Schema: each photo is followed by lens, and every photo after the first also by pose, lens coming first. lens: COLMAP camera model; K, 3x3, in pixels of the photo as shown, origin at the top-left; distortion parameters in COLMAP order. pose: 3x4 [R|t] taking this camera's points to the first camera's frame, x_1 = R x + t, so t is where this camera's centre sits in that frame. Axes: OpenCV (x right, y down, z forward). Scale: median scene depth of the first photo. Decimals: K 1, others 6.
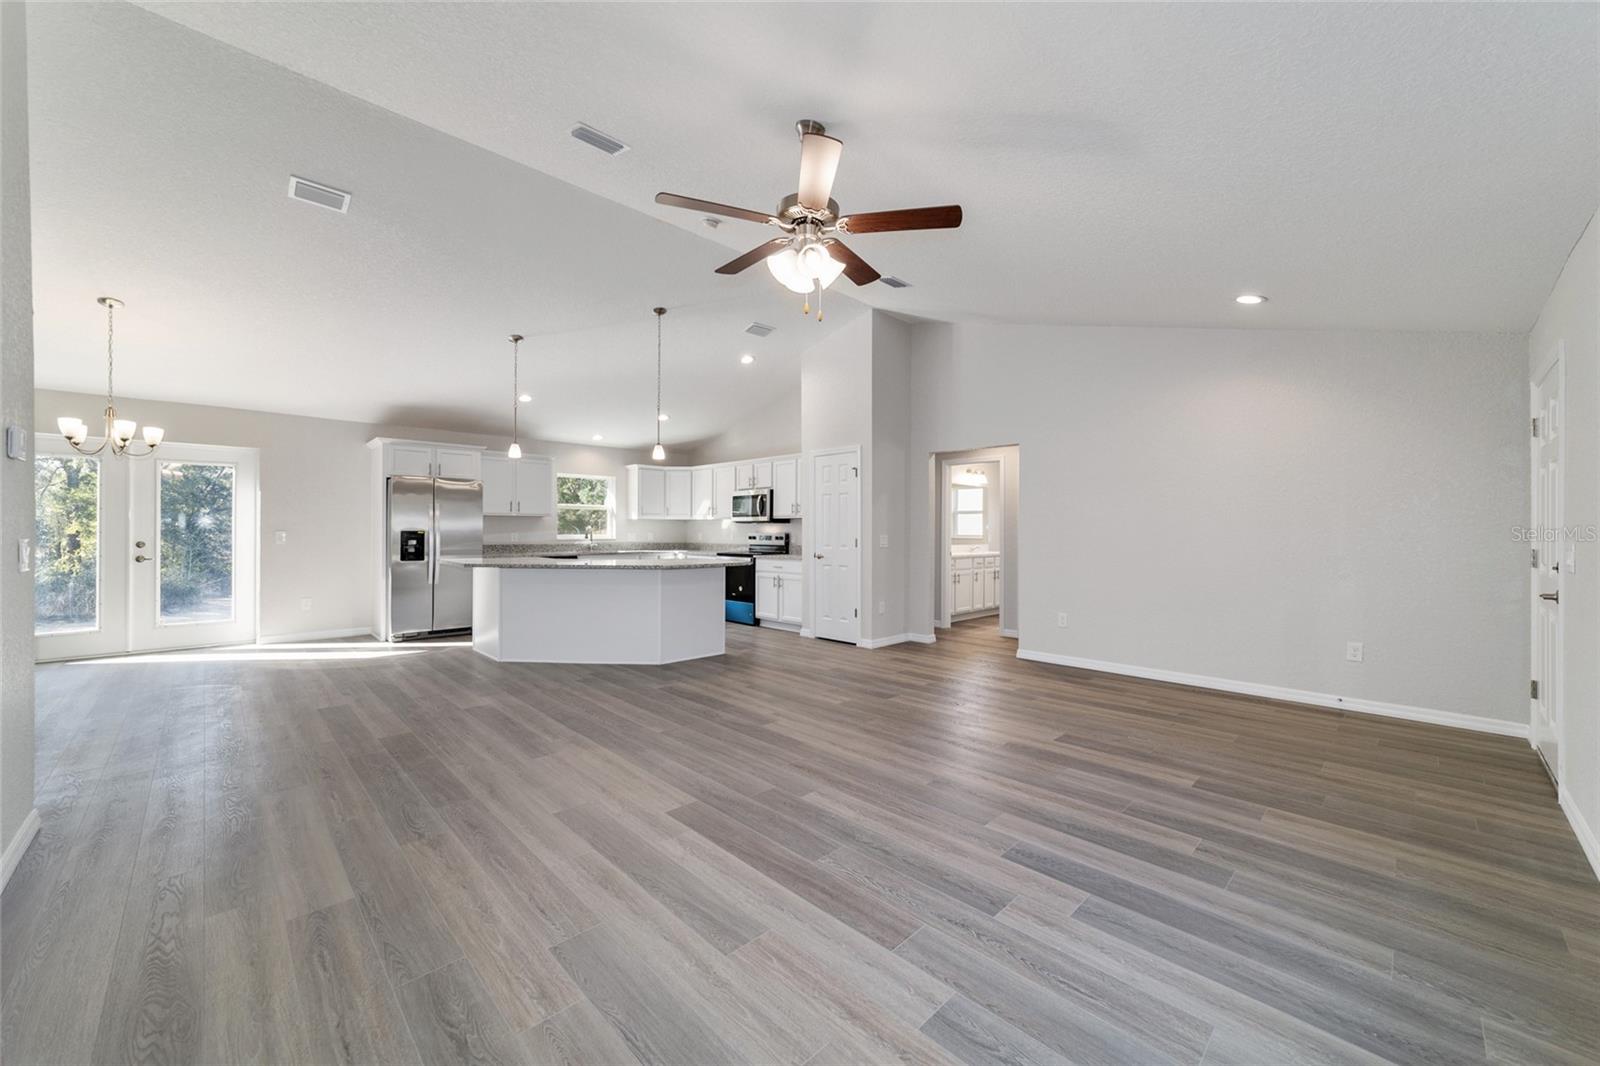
lens RADIAL K [[615.5, 0, 796.1], [0, 615.5, 529.4], [0, 0, 1]] dist [-0.019748, 0.009186]
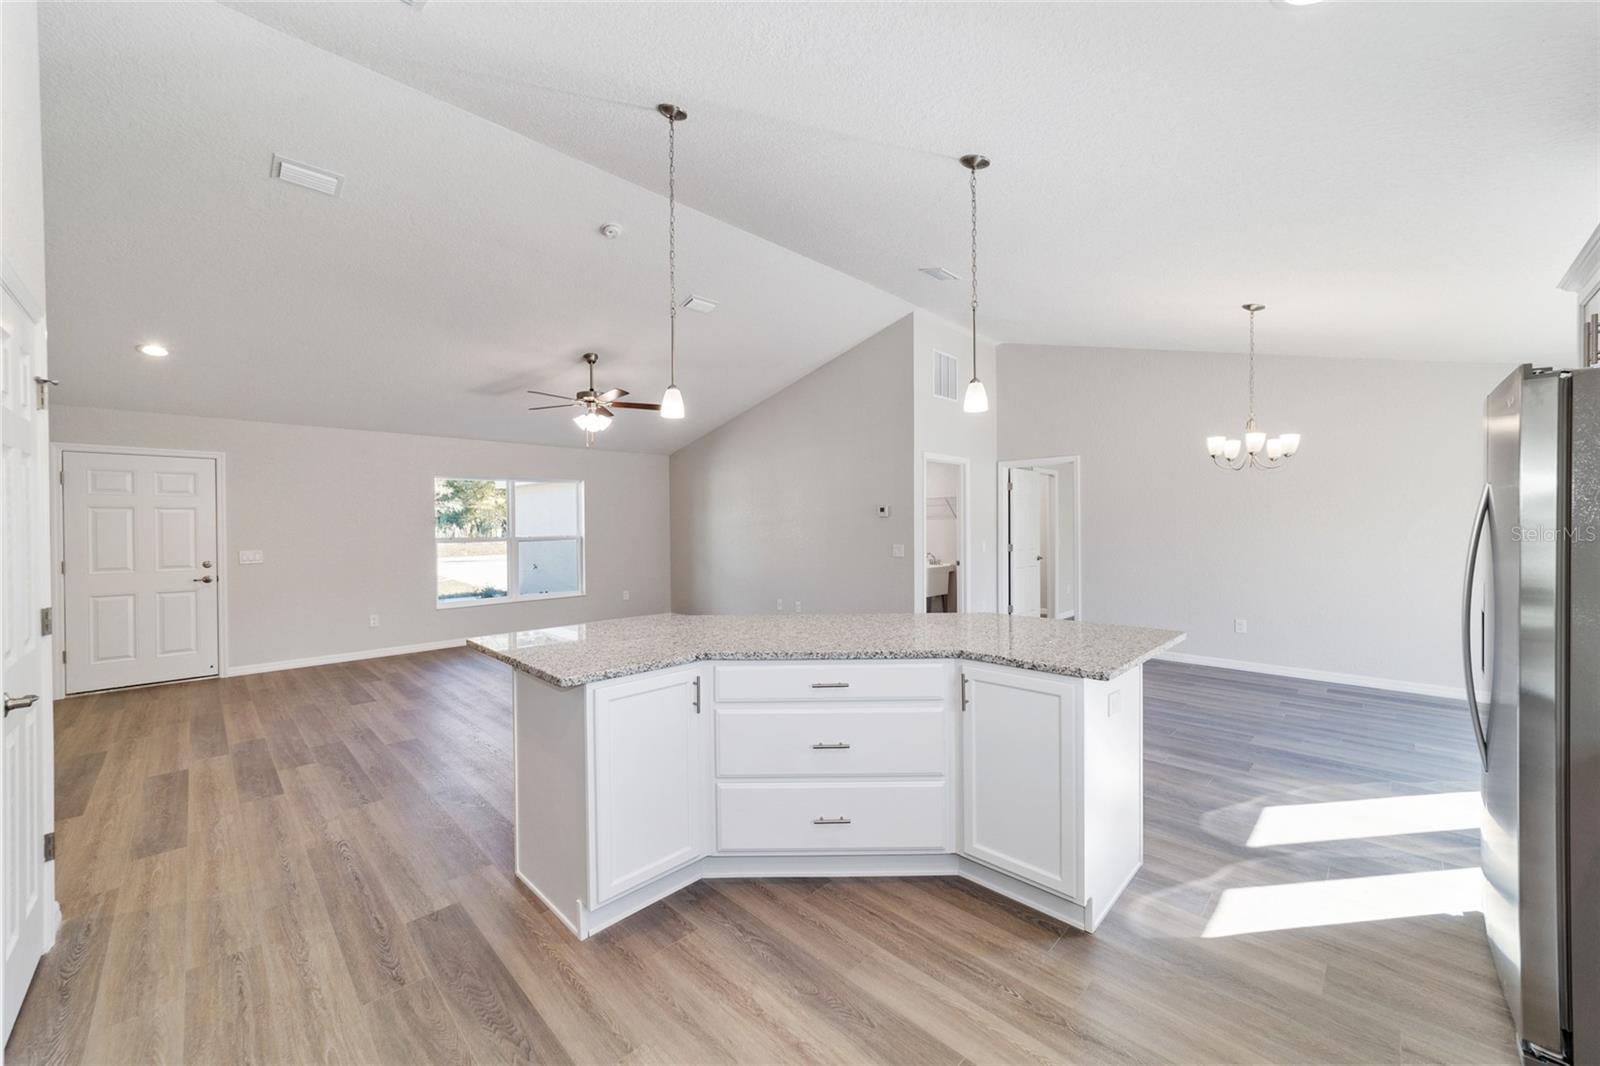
lens RADIAL K [[611.0, 0, 795.3], [0, 611.0, 528.8], [0, 0, 1]] dist [-0.019205, 0.008801]
pose [[-0.999927, 0.003182, -0.011637, -0.313728], [0.003107, 0.999974, 0.006446, -0.029353], [0.011657, 0.006409, -0.999912, 1.478687]]
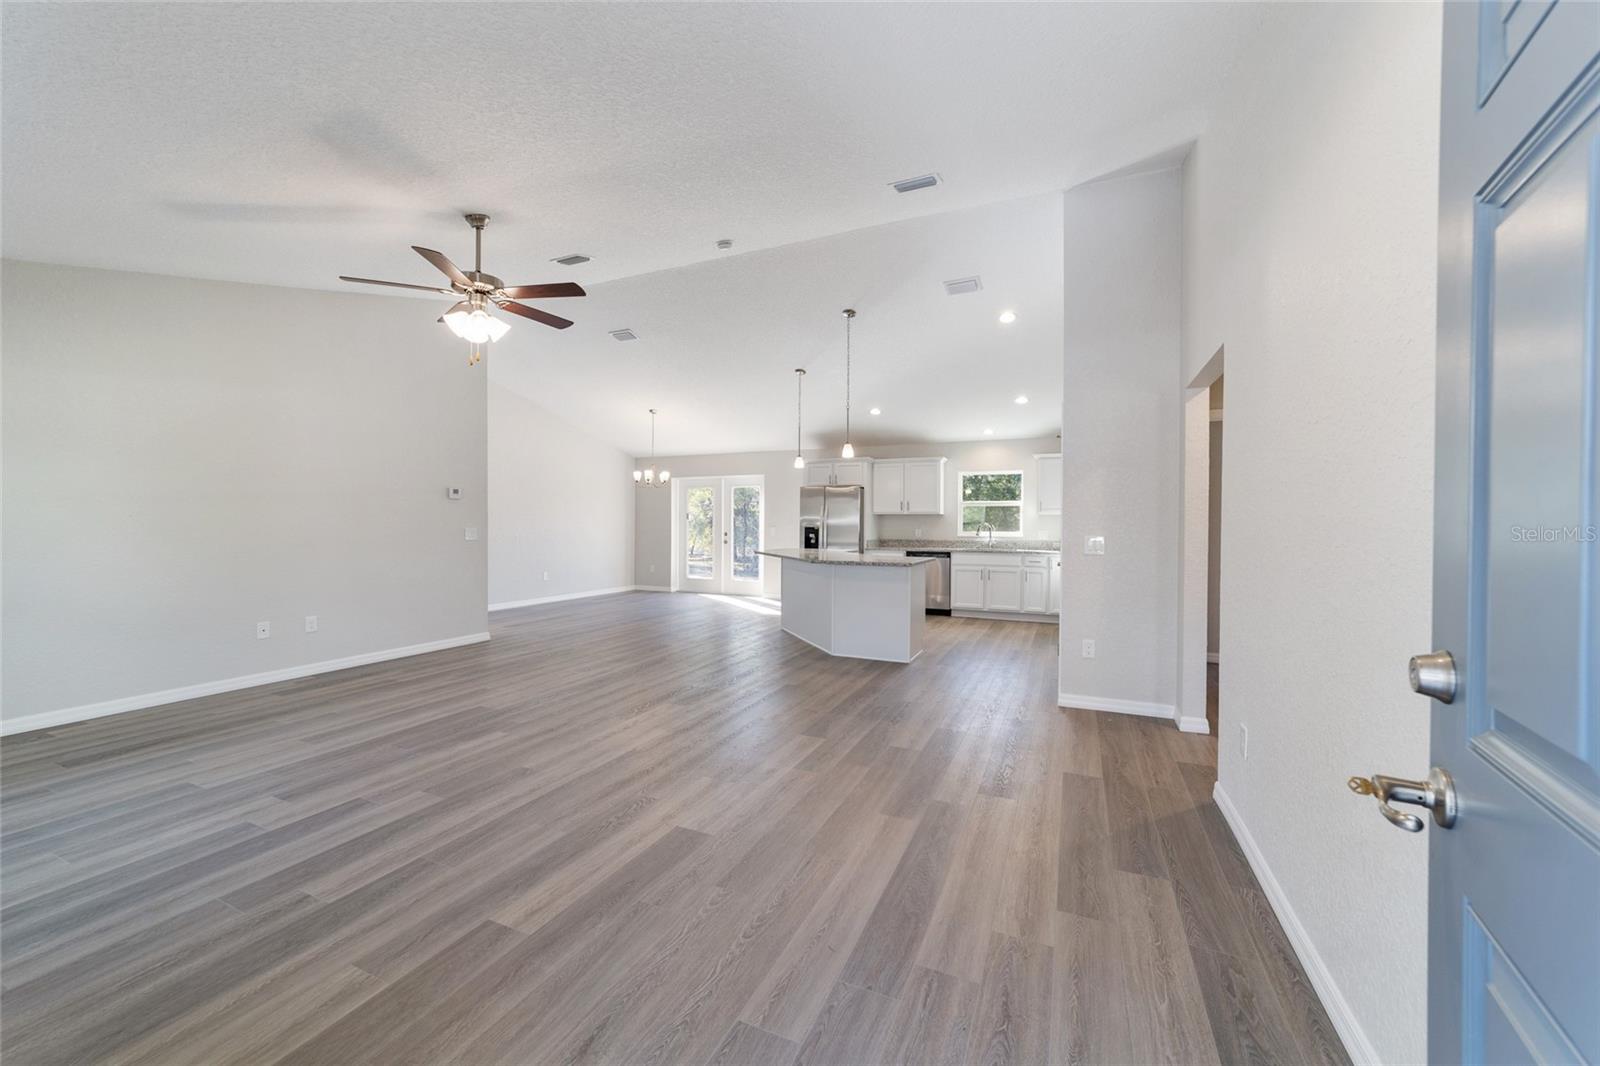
lens RADIAL K [[611.0, 0, 795.3], [0, 611.0, 528.8], [0, 0, 1]] dist [-0.019205, 0.008801]
pose [[0.360703, 0.005531, -0.932665, 0.696423], [-0.003560, 0.999983, 0.004553, 0.000702], [0.932674, 0.001678, 0.360716, 0.547321]]
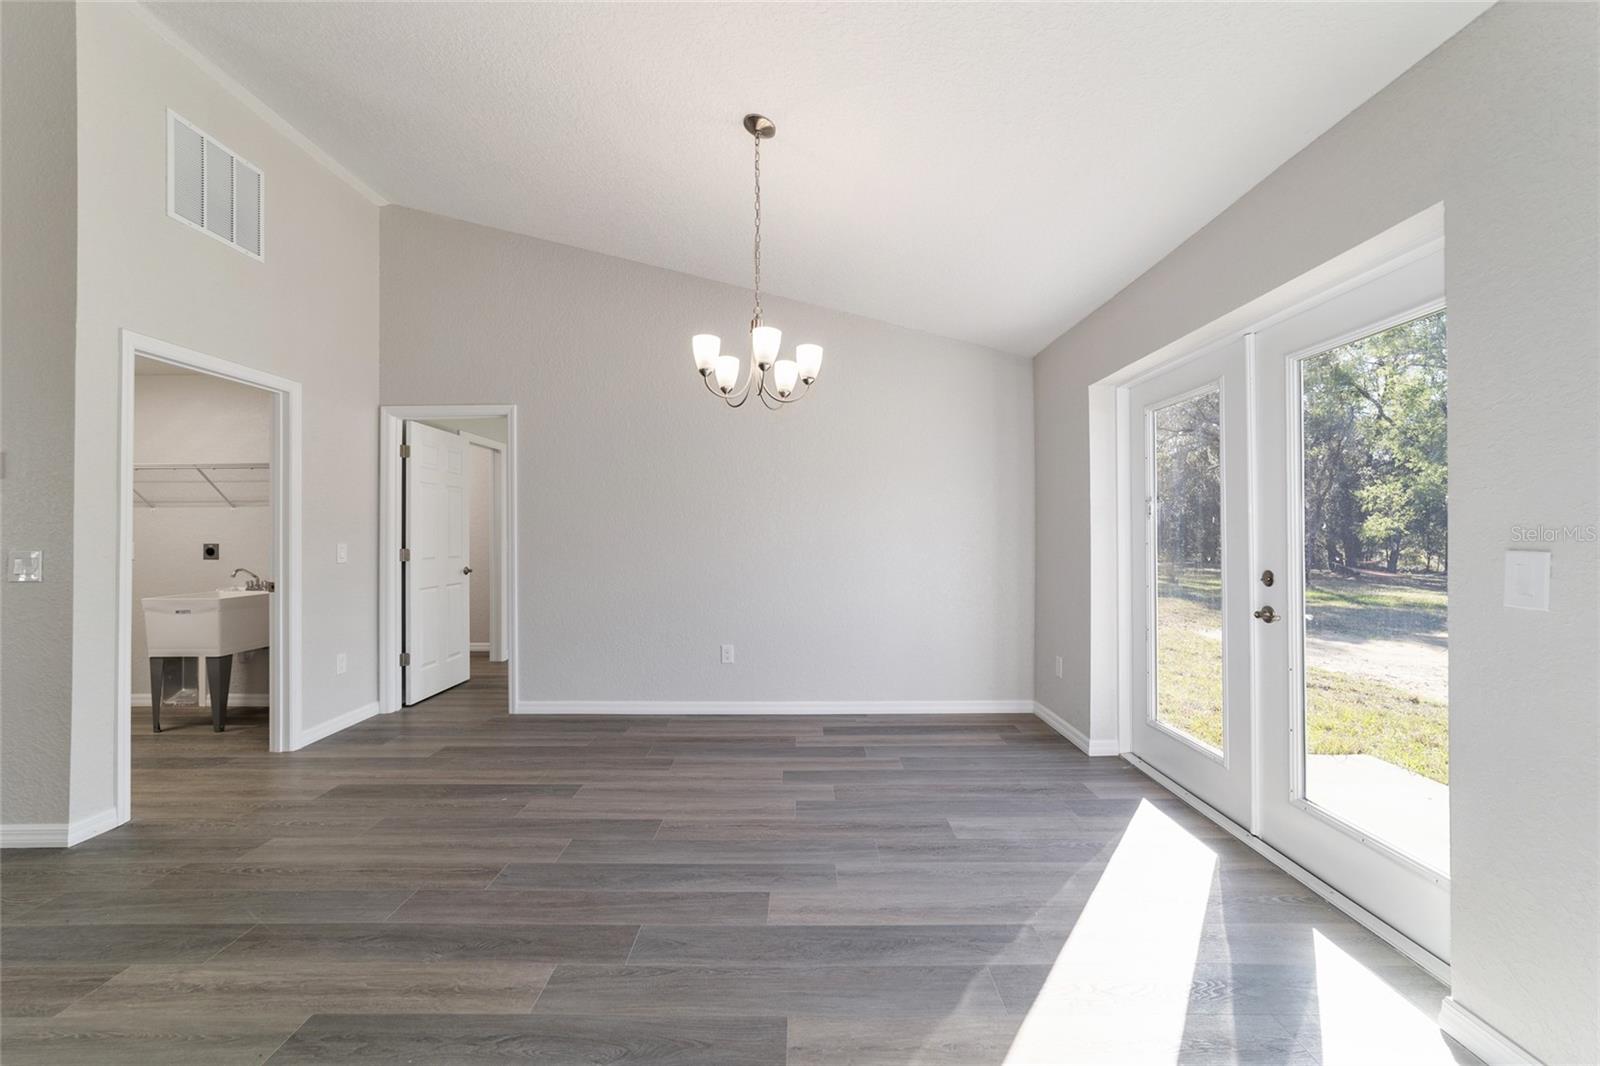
lens RADIAL K [[611.0, 0, 795.3], [0, 611.0, 528.8], [0, 0, 1]] dist [-0.019205, 0.008801]
pose [[-0.704800, -0.007684, -0.709364, -0.586207], [0.001084, 0.999929, -0.011909, -0.003041], [0.709405, -0.009162, -0.704742, 1.077836]]
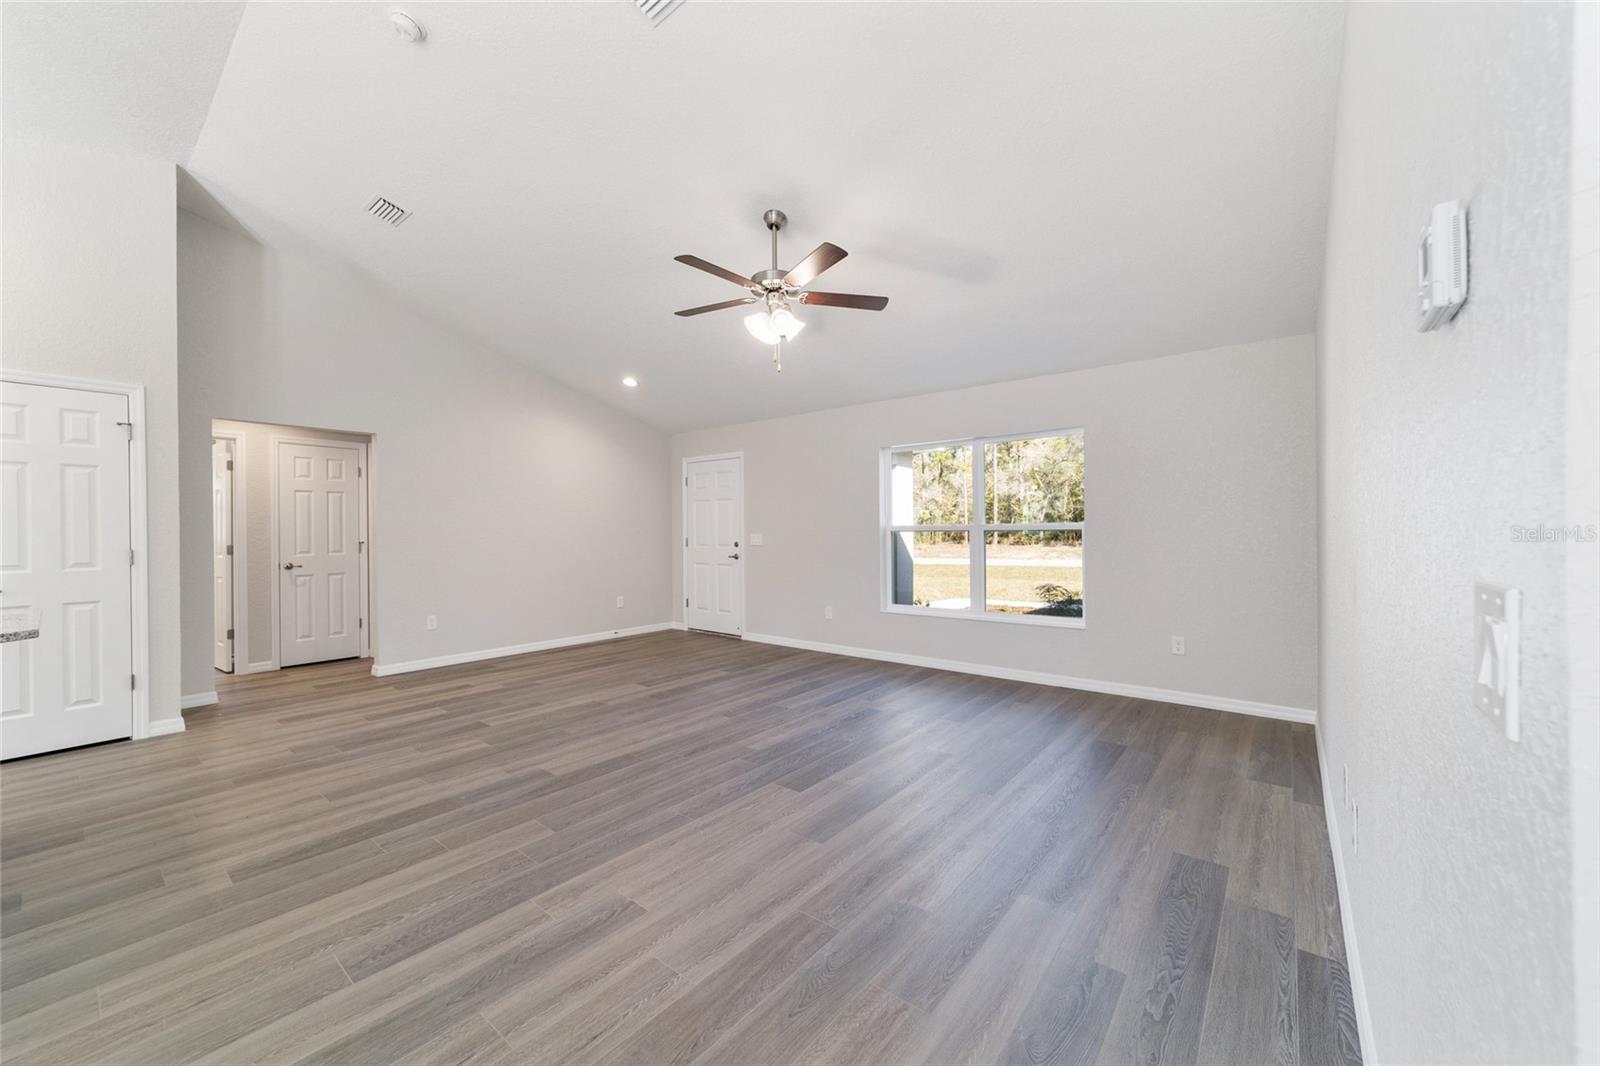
lens RADIAL K [[611.0, 0, 795.3], [0, 611.0, 528.8], [0, 0, 1]] dist [-0.019205, 0.008801]
pose [[-0.115116, -0.003168, 0.993347, -0.588549], [0.005375, 0.999978, 0.003812, -0.003319], [-0.993337, 0.005778, -0.115097, 0.519624]]
